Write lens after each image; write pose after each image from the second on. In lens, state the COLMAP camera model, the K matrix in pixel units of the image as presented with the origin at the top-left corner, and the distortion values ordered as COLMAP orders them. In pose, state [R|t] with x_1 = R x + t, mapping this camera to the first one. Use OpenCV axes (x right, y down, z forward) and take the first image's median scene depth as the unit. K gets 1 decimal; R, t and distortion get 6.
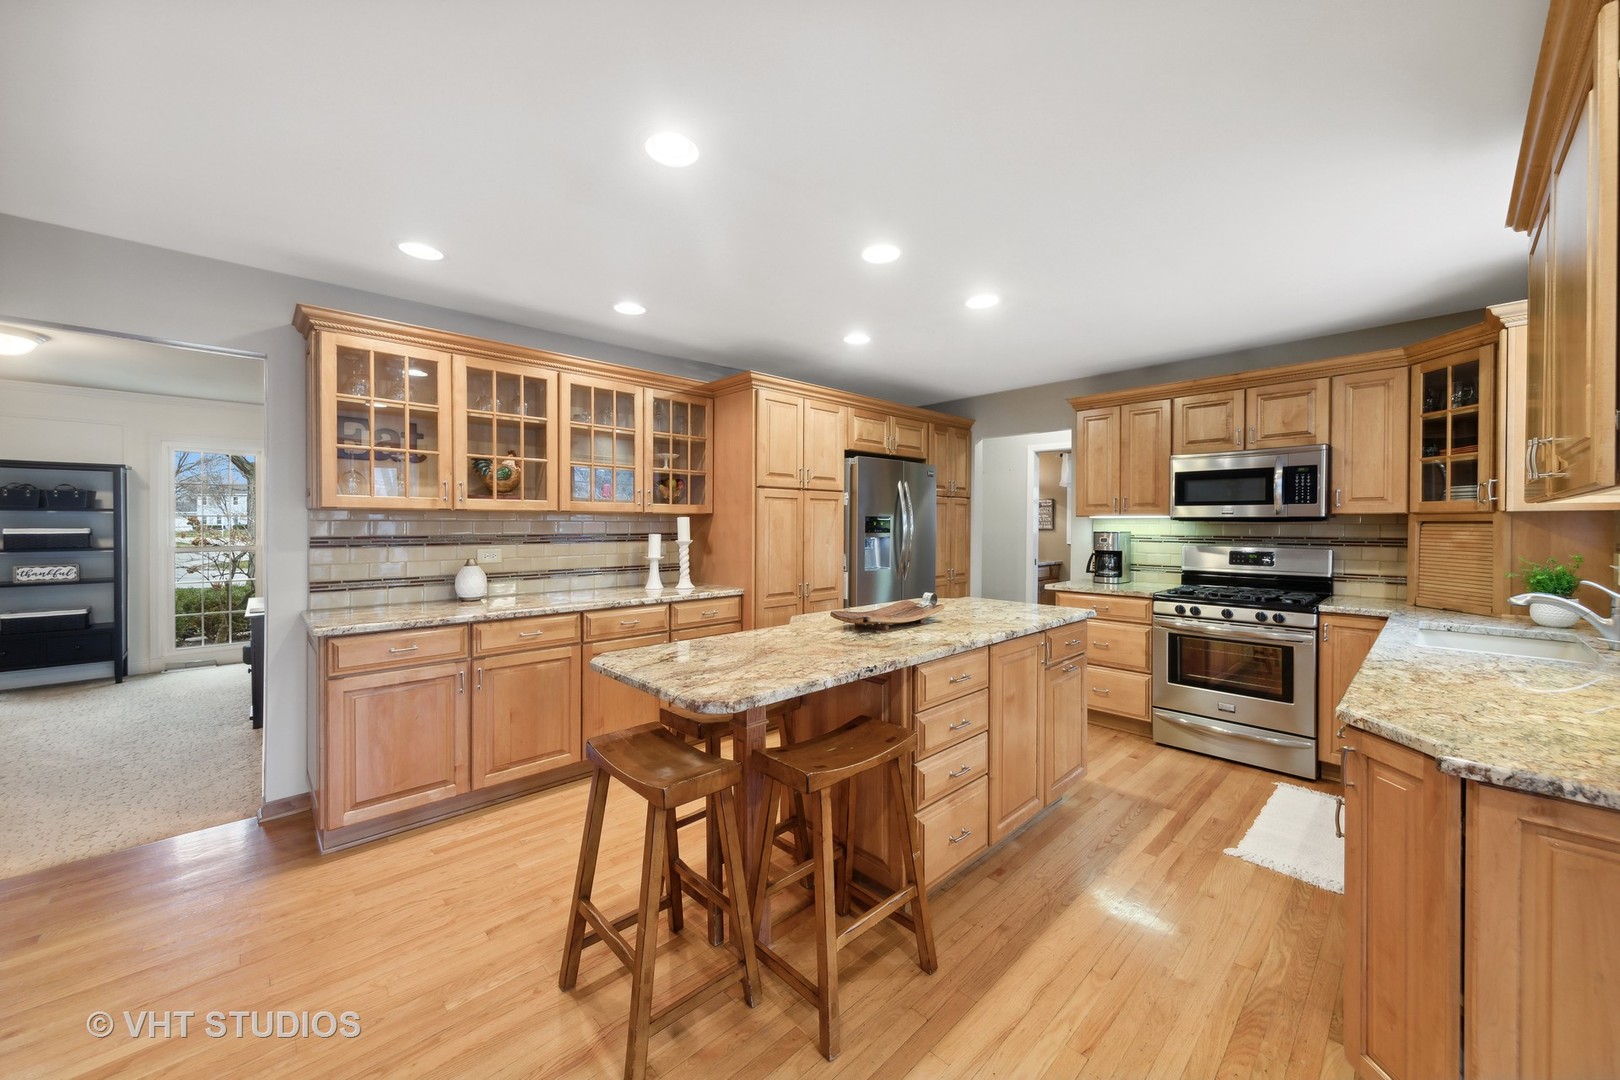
lens RADIAL K [[590.4, 0, 812.9], [0, 590.4, 527.7], [0, 0, 1]] dist [-0.001060, -0.000079]
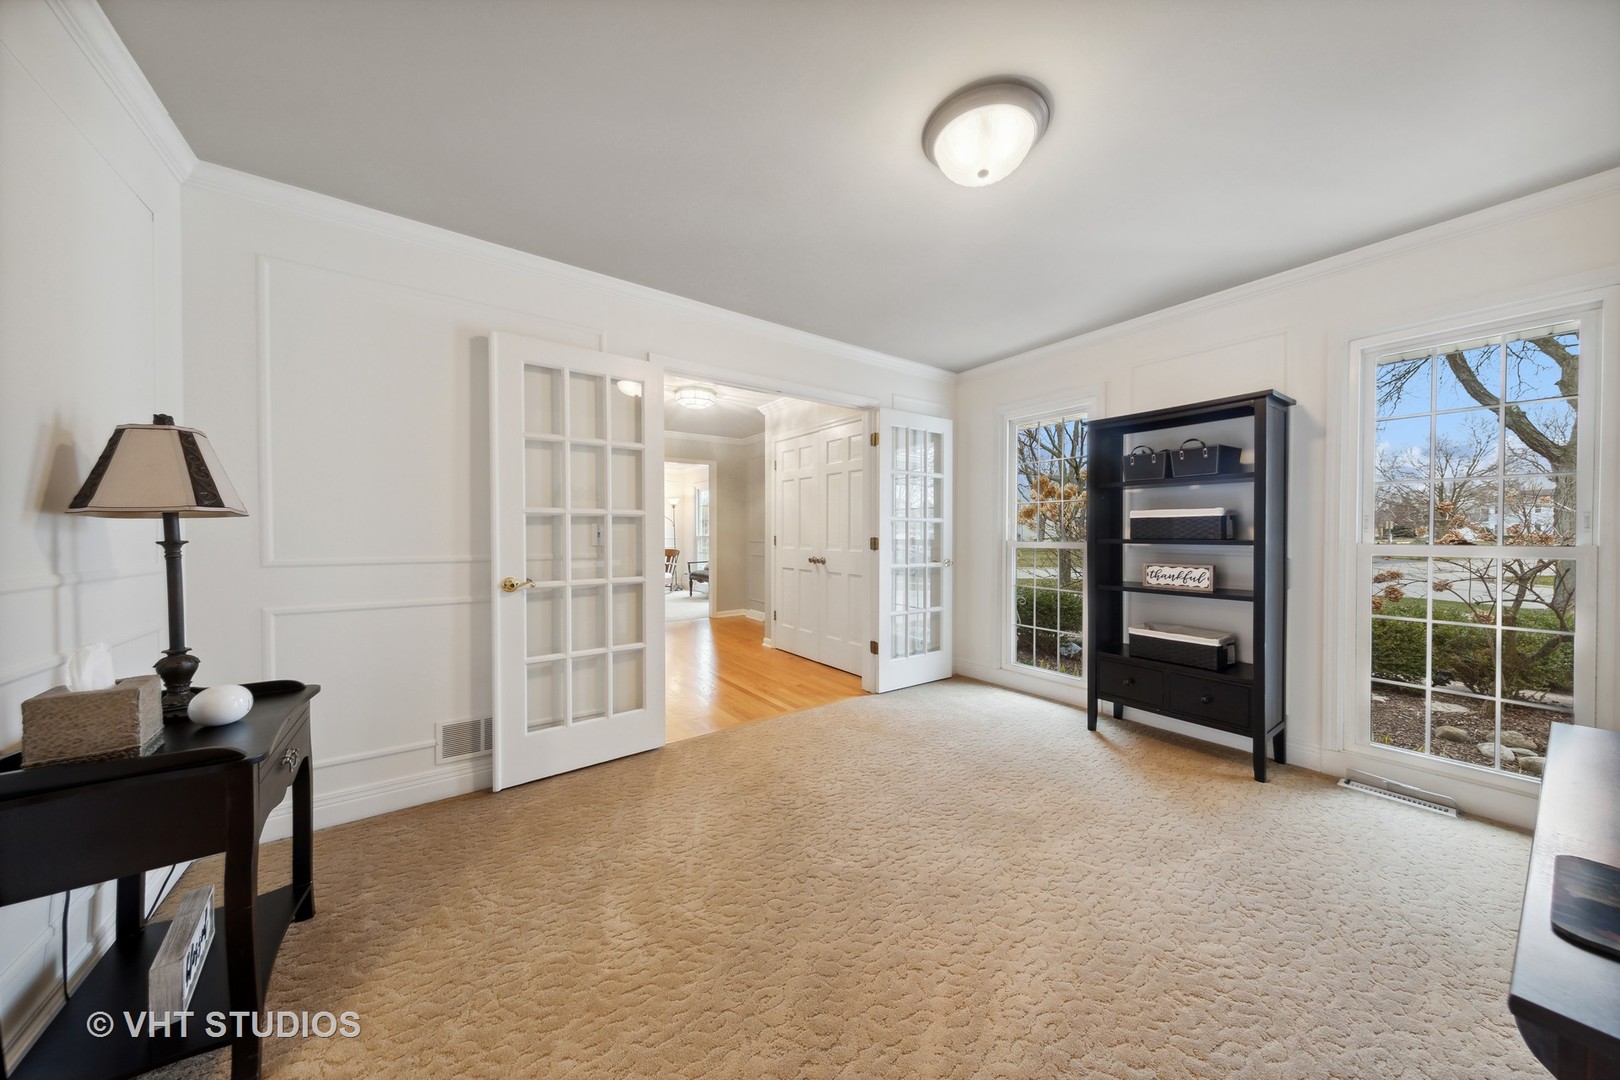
lens RADIAL K [[522.7, 0, 810.0], [0, 522.7, 540.0], [0, 0, 1]] dist [0.013947, -0.000001]
pose [[-0.142208, 0.007188, -0.989811, -0.764951], [-0.006852, 0.999943, 0.008246, 0.040118], [0.989813, 0.007955, -0.142150, 0.800614]]
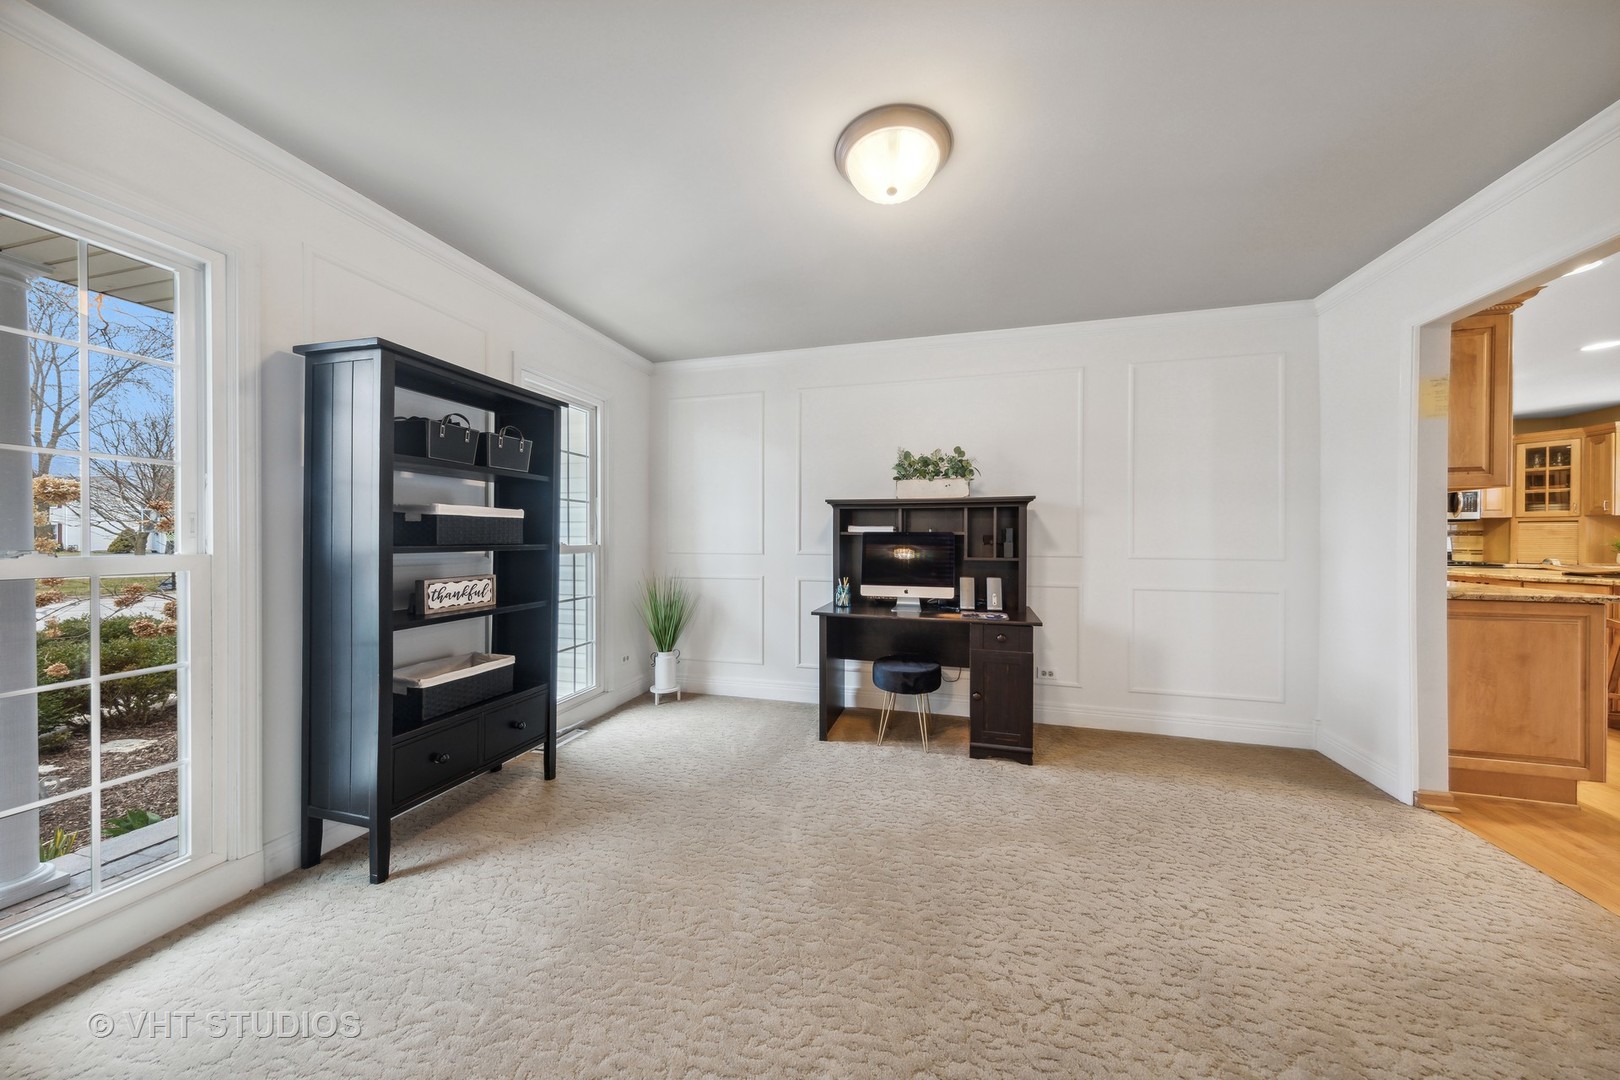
lens RADIAL K [[522.7, 0, 810.0], [0, 522.7, 540.0], [0, 0, 1]] dist [0.013947, -0.000001]
pose [[0.853758, -0.001629, 0.520668, -1.538032], [0.002712, 0.999995, -0.001320, 0.037891], [-0.520663, 0.002539, 0.853758, 0.523245]]
